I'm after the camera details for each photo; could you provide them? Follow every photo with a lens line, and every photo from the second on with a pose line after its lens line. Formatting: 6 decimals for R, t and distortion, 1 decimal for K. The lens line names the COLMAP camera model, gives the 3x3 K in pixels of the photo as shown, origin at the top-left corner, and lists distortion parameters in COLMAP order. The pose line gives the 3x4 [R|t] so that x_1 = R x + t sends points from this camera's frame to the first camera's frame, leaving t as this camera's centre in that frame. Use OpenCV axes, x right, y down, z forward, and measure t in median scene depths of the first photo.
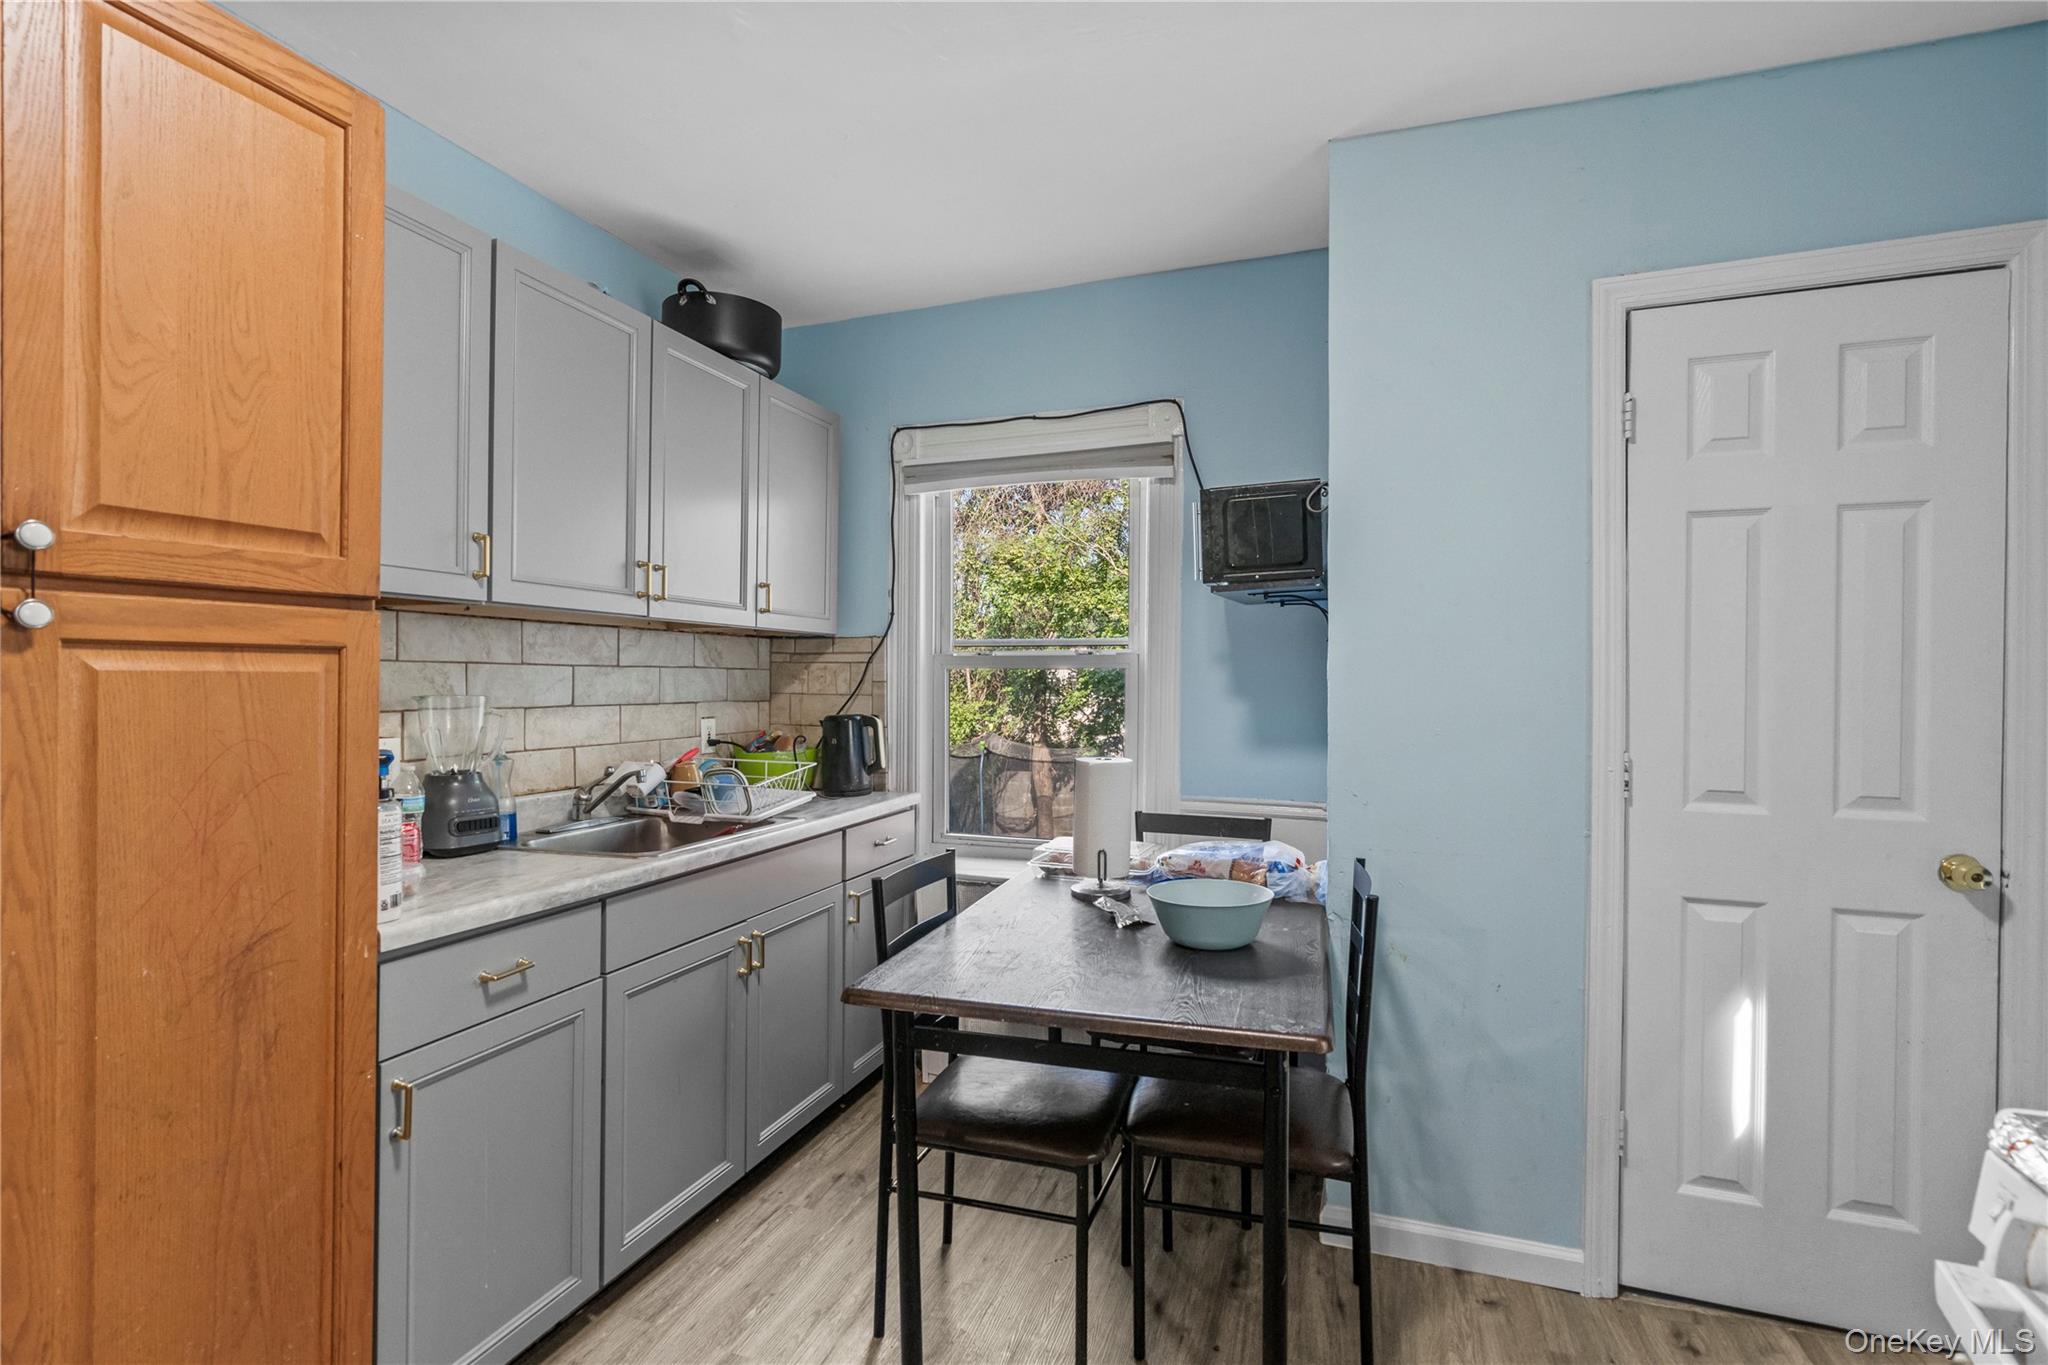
lens RADIAL K [[940.8, 0, 1017.1], [0, 940.8, 687.3], [0, 0, 1]] dist [-0.011113, 0.003533]
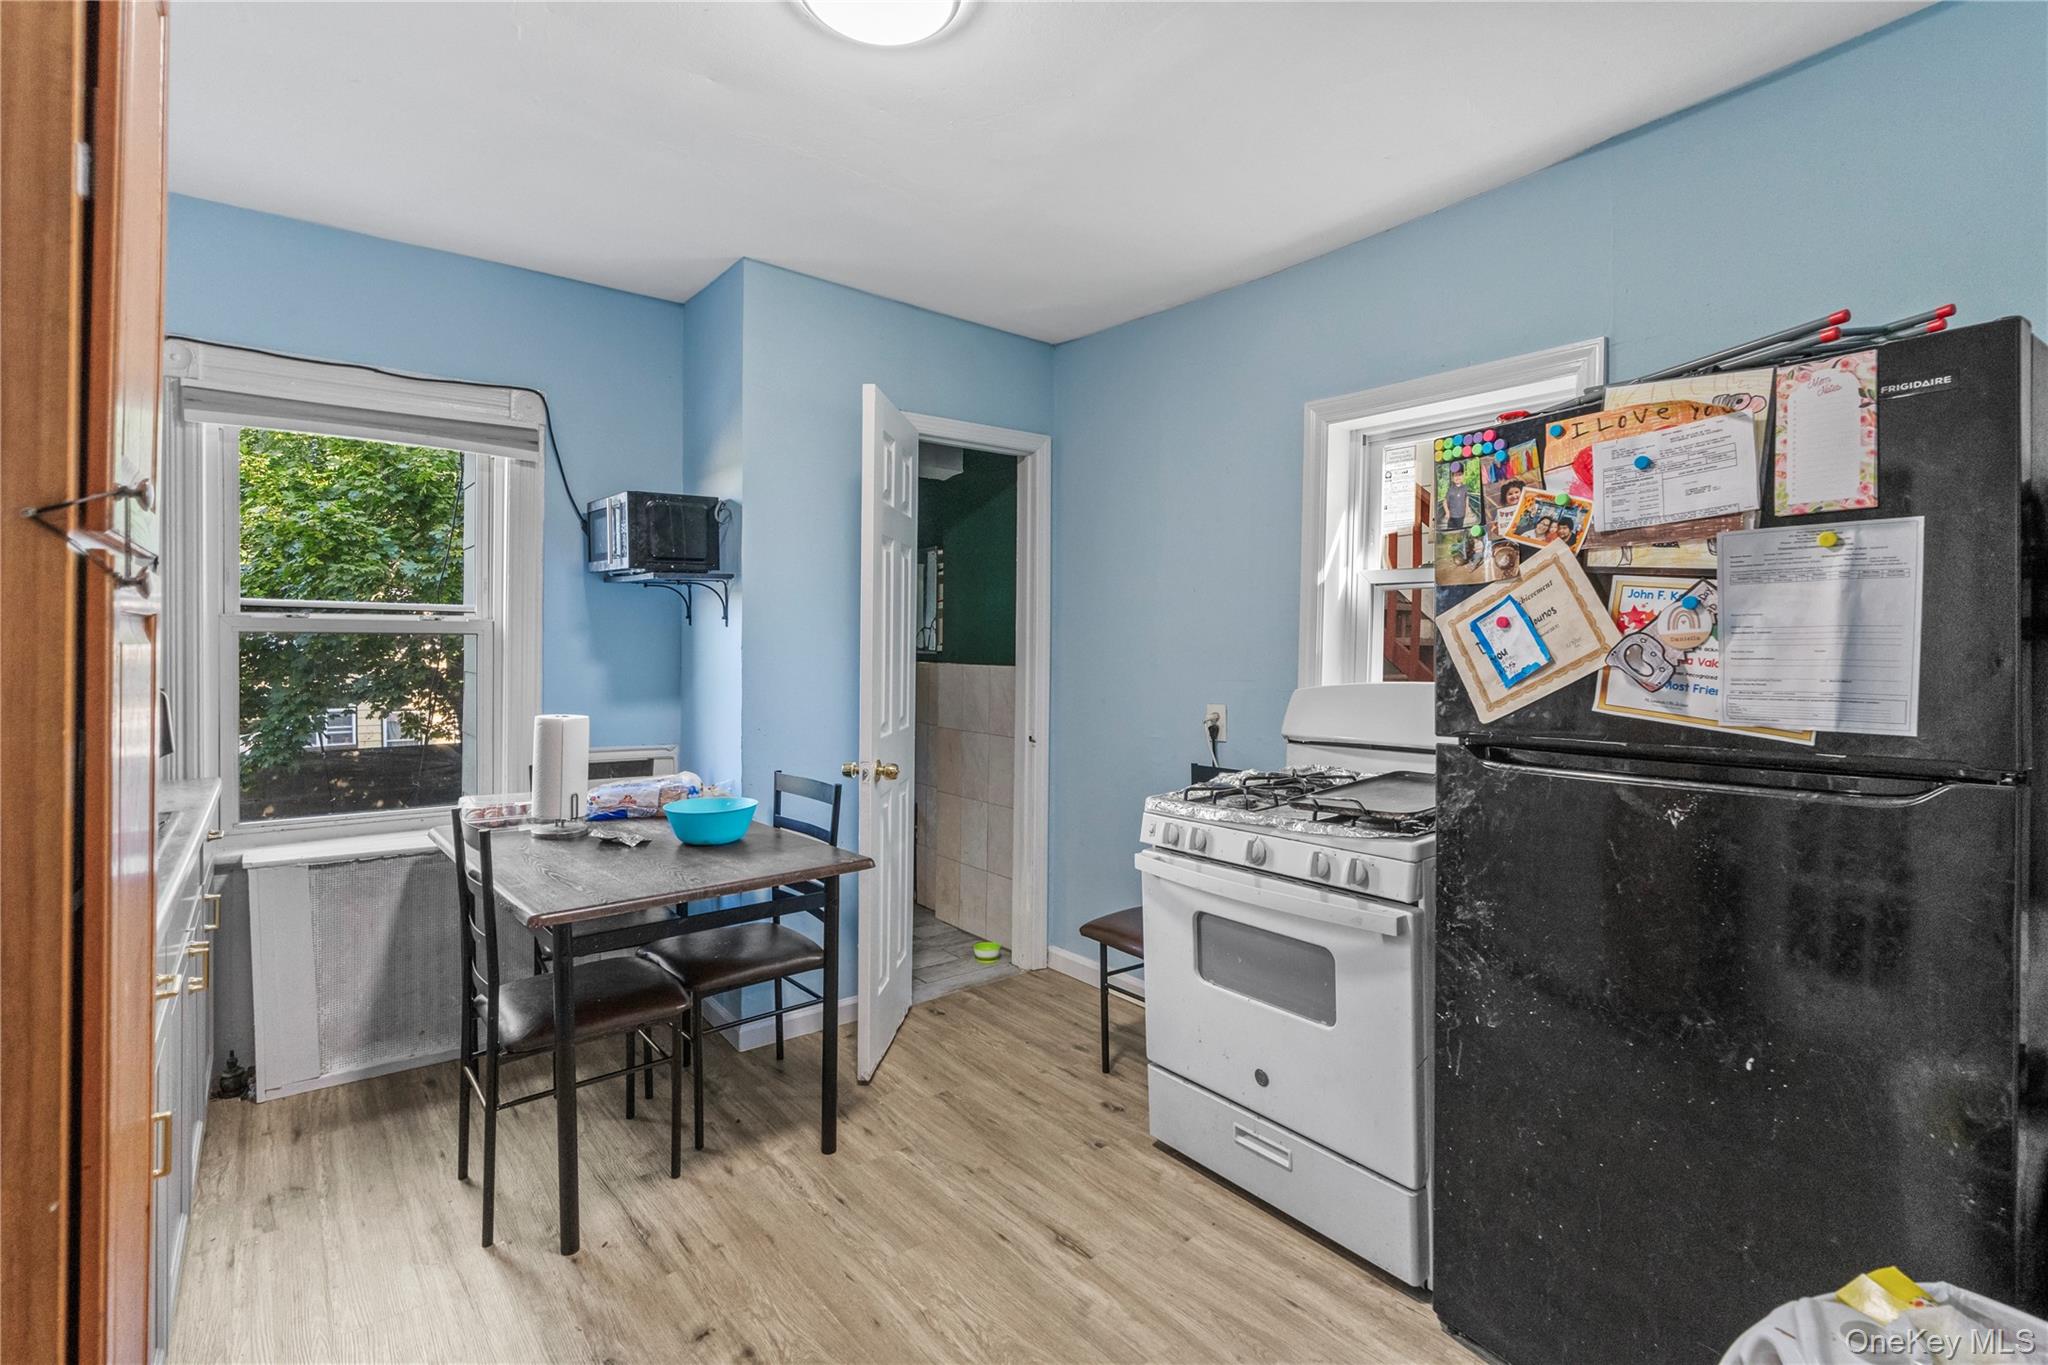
lens RADIAL K [[940.8, 0, 1062.9], [0, 940.8, 655.2], [0, 0, 1]] dist [-0.011113, 0.003533]
pose [[0.503103, -0.005344, 0.864210, -0.545123], [0.002451, 0.999986, 0.004756, -0.001335], [-0.864223, -0.000275, 0.503109, -0.098072]]
